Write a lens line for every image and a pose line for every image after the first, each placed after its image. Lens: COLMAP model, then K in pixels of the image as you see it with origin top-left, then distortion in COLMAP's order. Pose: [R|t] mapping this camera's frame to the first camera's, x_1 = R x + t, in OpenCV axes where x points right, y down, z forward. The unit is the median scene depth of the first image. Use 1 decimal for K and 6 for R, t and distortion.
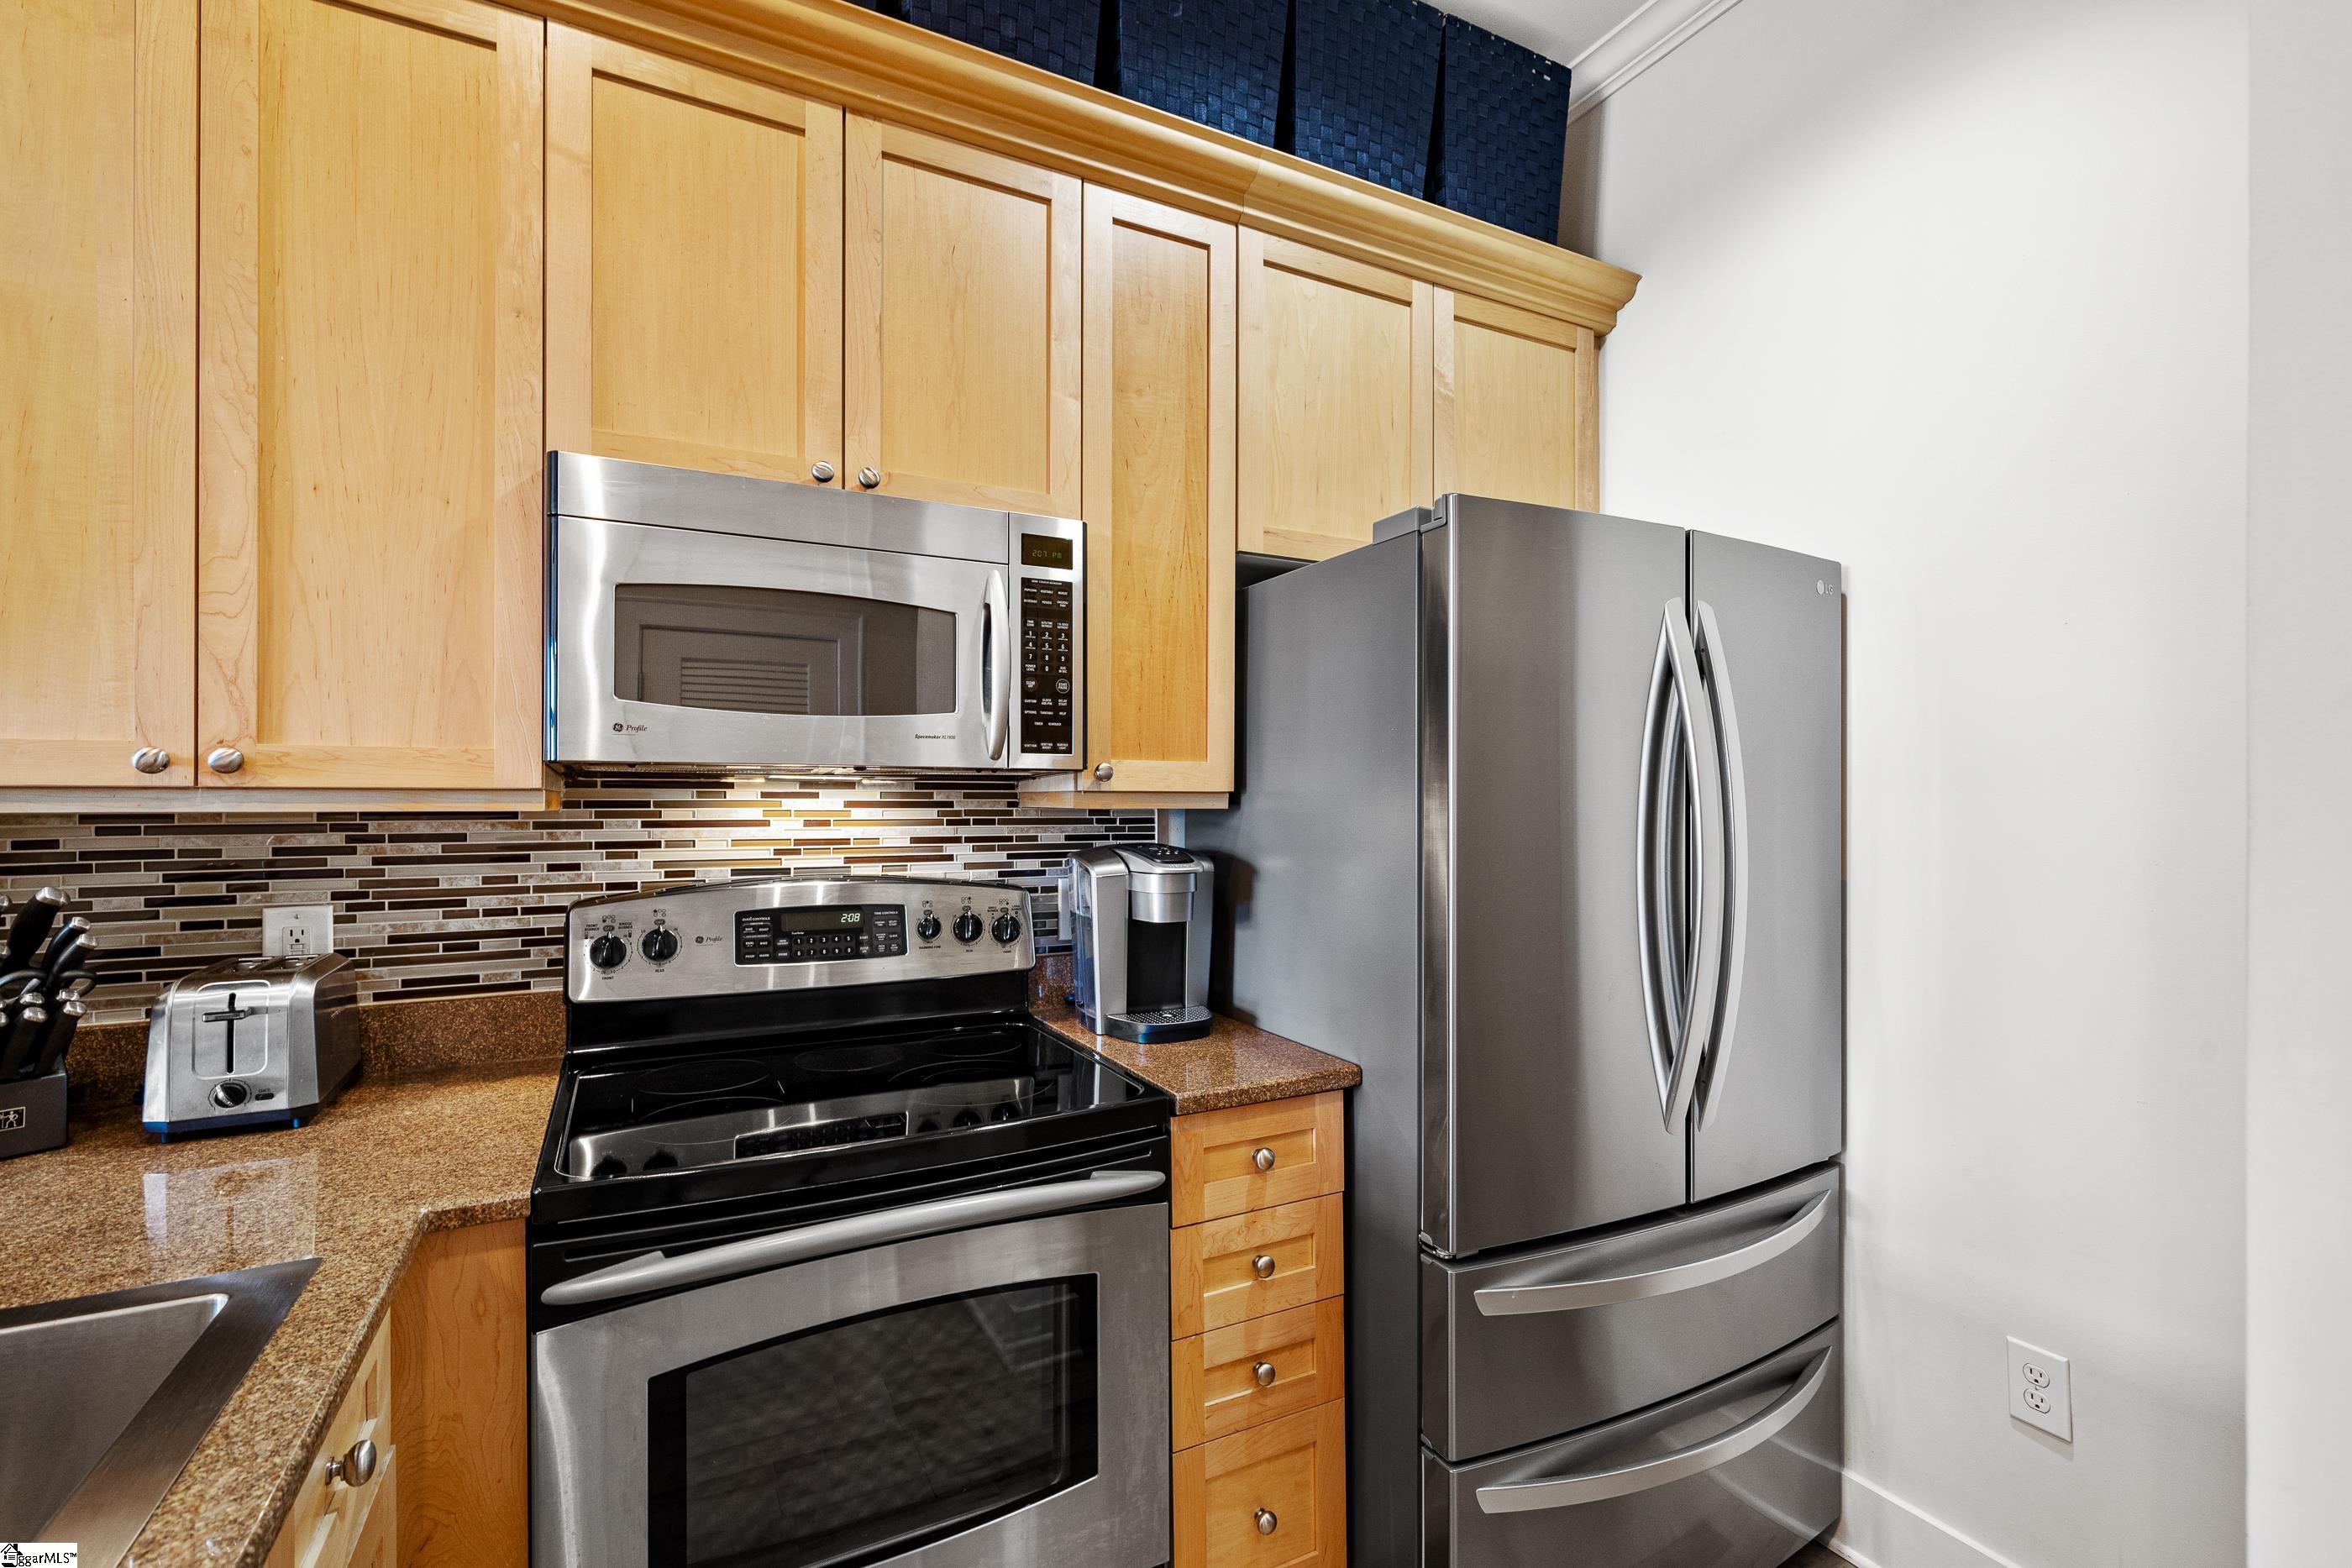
lens RADIAL K [[1026.2, 0, 1131.5], [0, 1026.2, 794.7], [0, 0, 1]] dist [-0.004040, 0.000787]
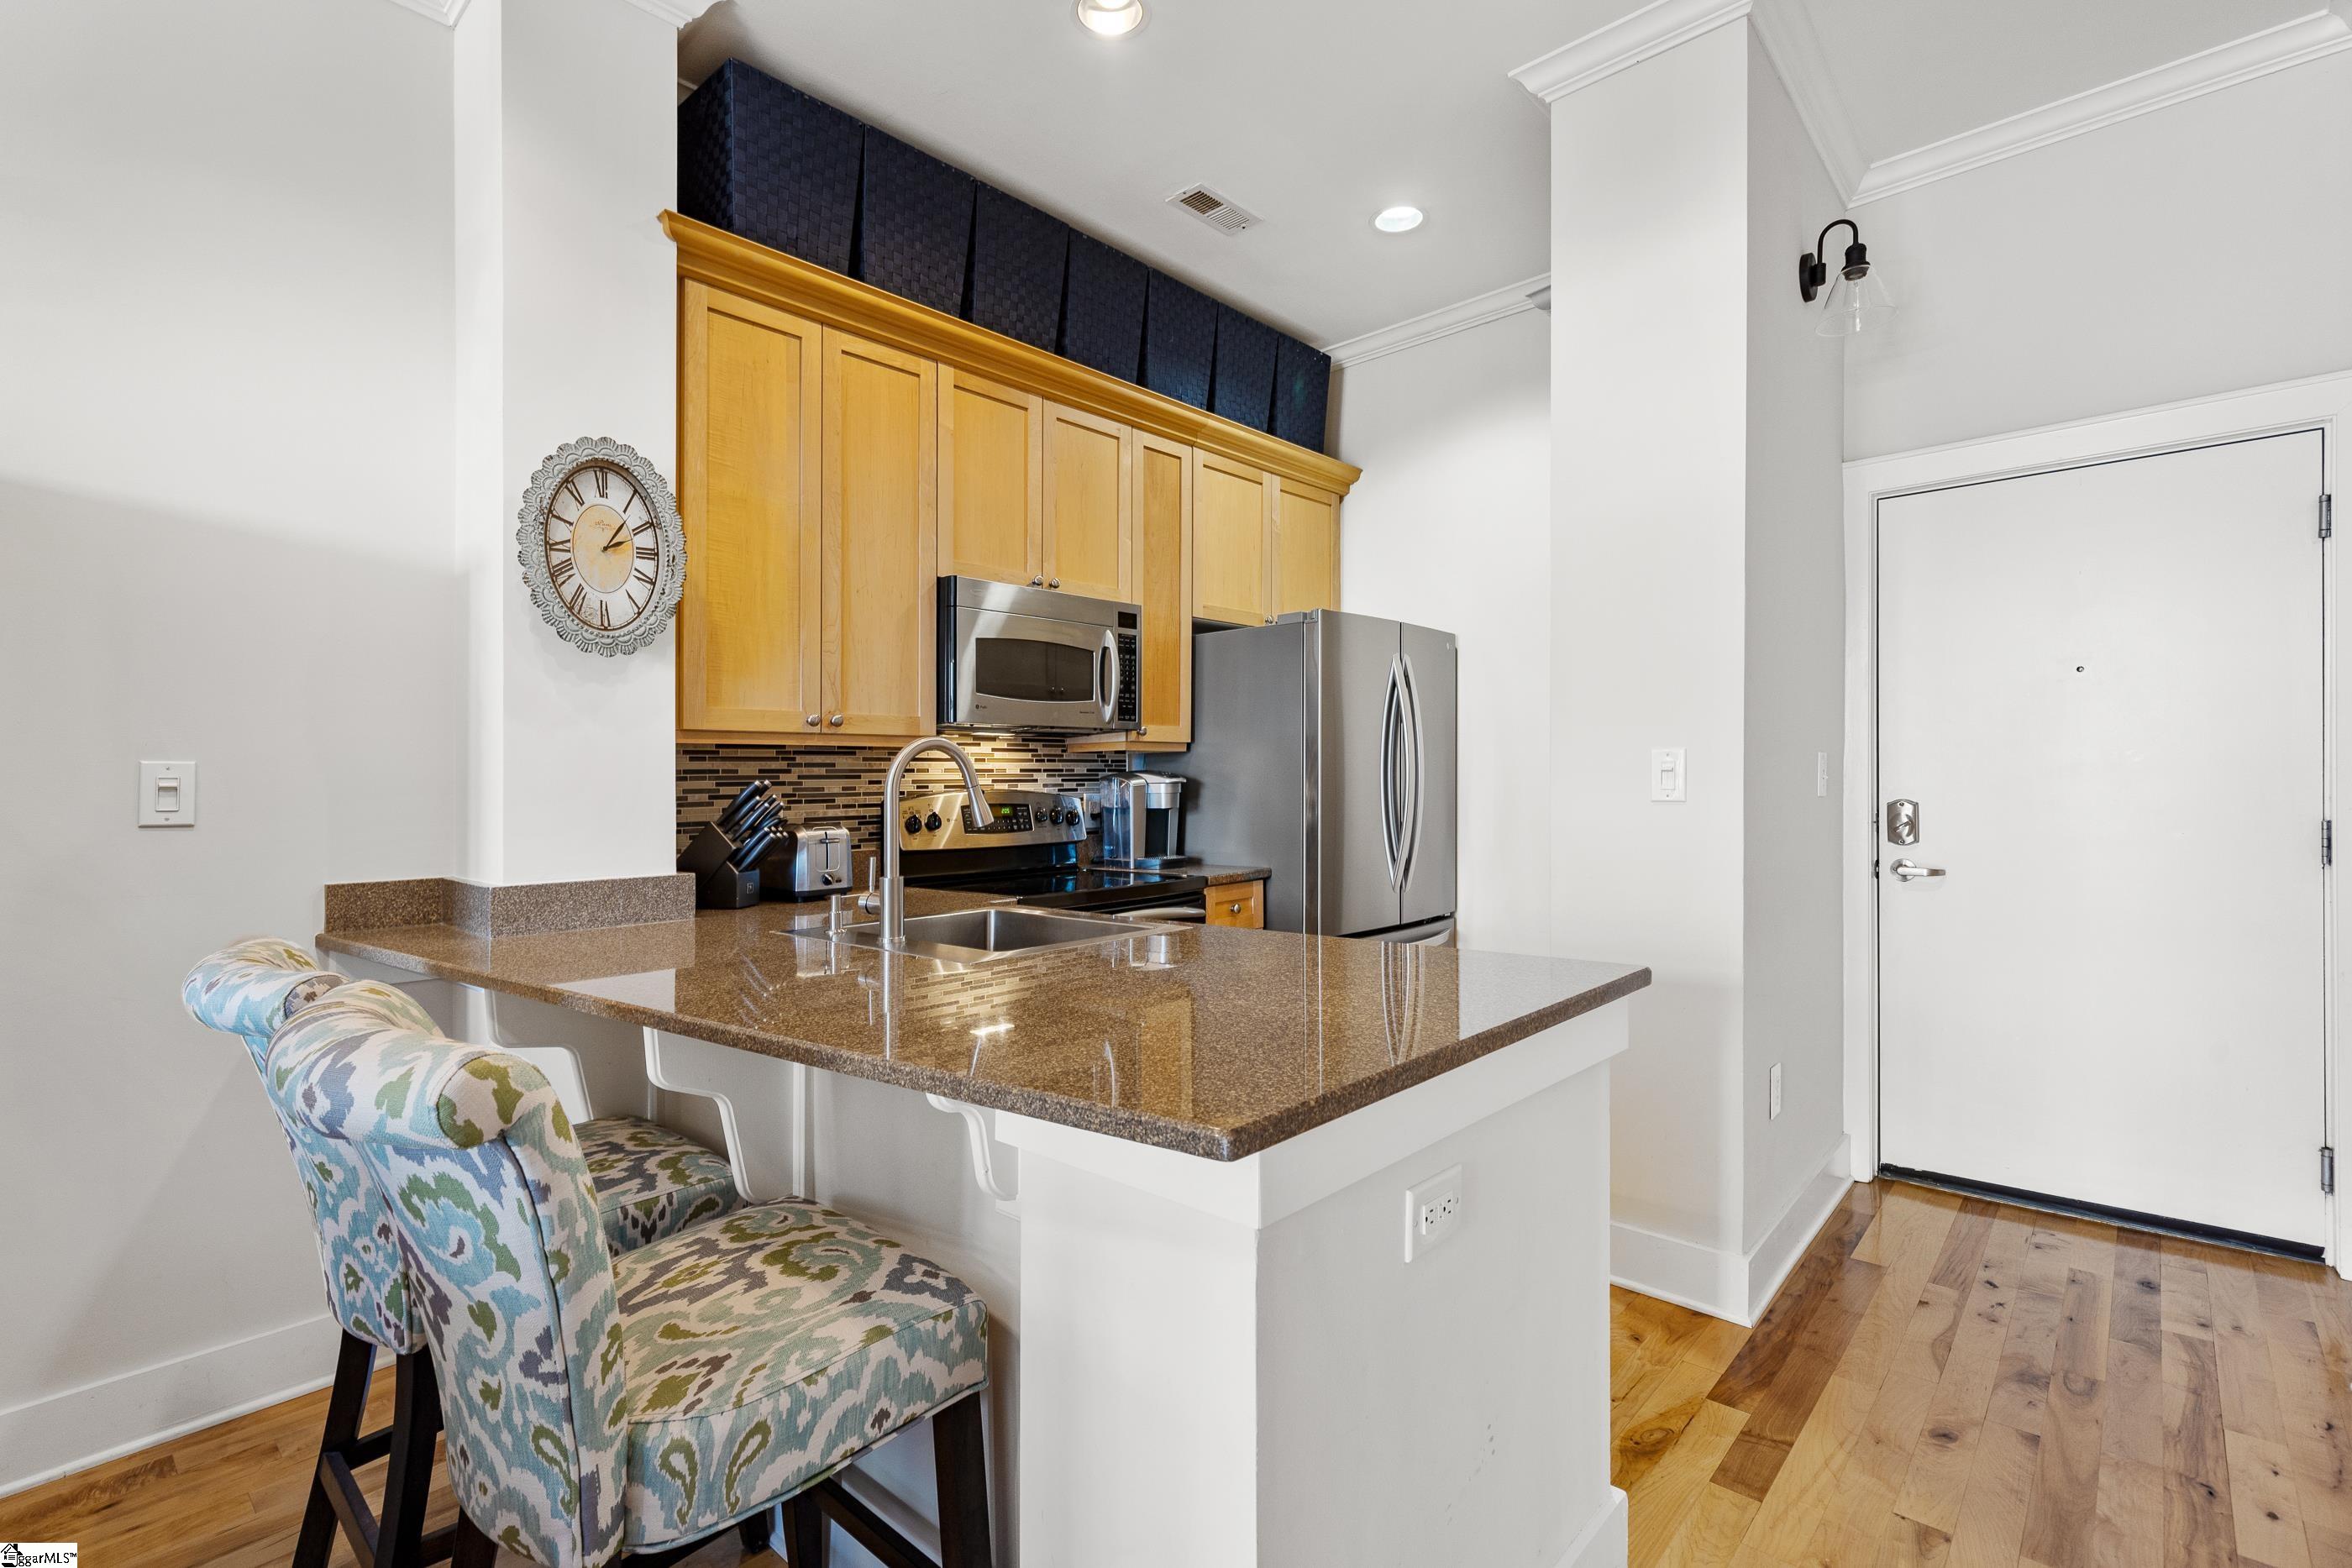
lens RADIAL K [[1087.3, 0, 1151.6], [0, 1087.3, 790.7], [0, 0, 1]] dist [0.006061, 0.001029]
pose [[0.933088, -0.020733, 0.359050, -0.829165], [0.018208, 0.999780, 0.010414, 0.078344], [-0.359187, -0.003180, 0.933260, -1.033743]]
